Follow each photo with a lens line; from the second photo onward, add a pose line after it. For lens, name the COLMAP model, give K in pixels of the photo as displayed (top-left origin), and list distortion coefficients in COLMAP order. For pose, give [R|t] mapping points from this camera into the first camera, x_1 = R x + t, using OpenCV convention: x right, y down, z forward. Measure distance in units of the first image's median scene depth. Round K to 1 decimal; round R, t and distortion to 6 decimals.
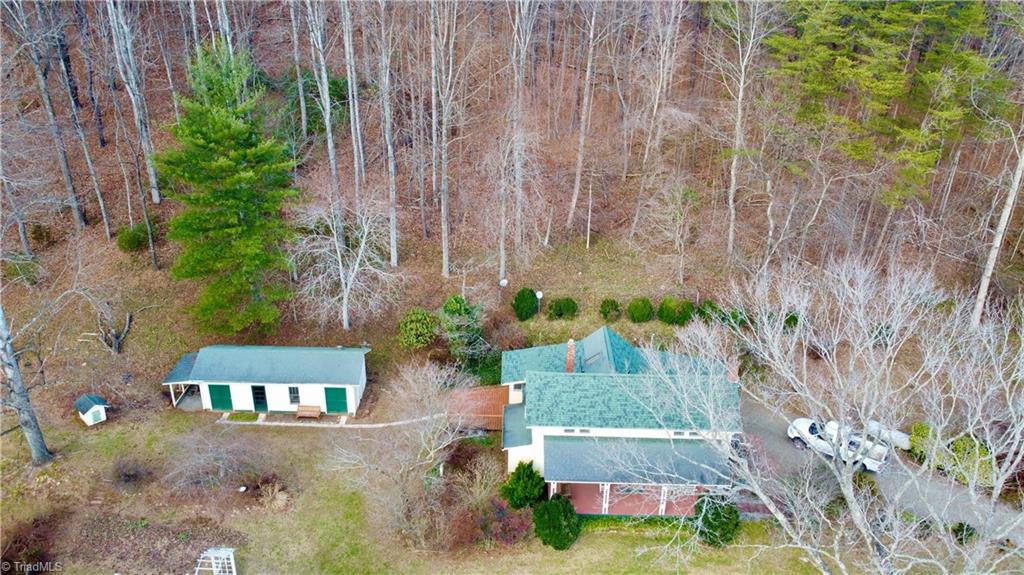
lens RADIAL K [[761.8, 0, 512.0], [0, 761.8, 287.5], [0, 0, 1]] dist [-0.004490, -0.003855]
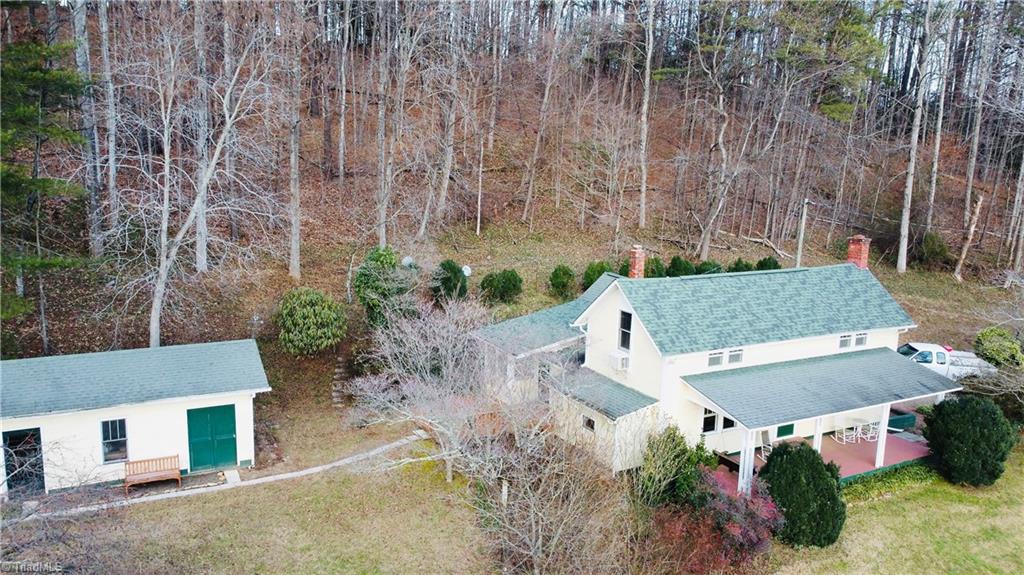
lens RADIAL K [[761.8, 0, 512.0], [0, 761.8, 287.5], [0, 0, 1]] dist [-0.004490, -0.003855]
pose [[0.878855, -0.082857, 0.469839, -0.284524], [0.196353, 0.960349, -0.197928, 0.190783], [-0.434809, 0.266205, 0.860277, 0.484251]]
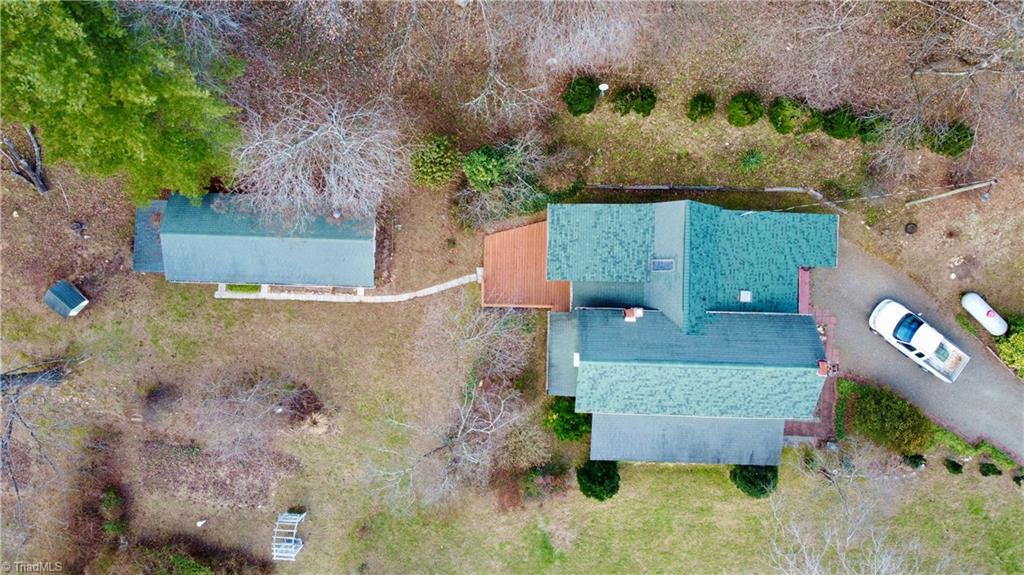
lens RADIAL K [[761.8, 0, 512.0], [0, 761.8, 287.5], [0, 0, 1]] dist [-0.004490, -0.003855]
pose [[0.999900, 0.013902, -0.002680, -0.048516], [-0.004136, 0.467833, 0.883807, -0.593505], [0.013541, -0.883707, 0.467844, 0.605970]]
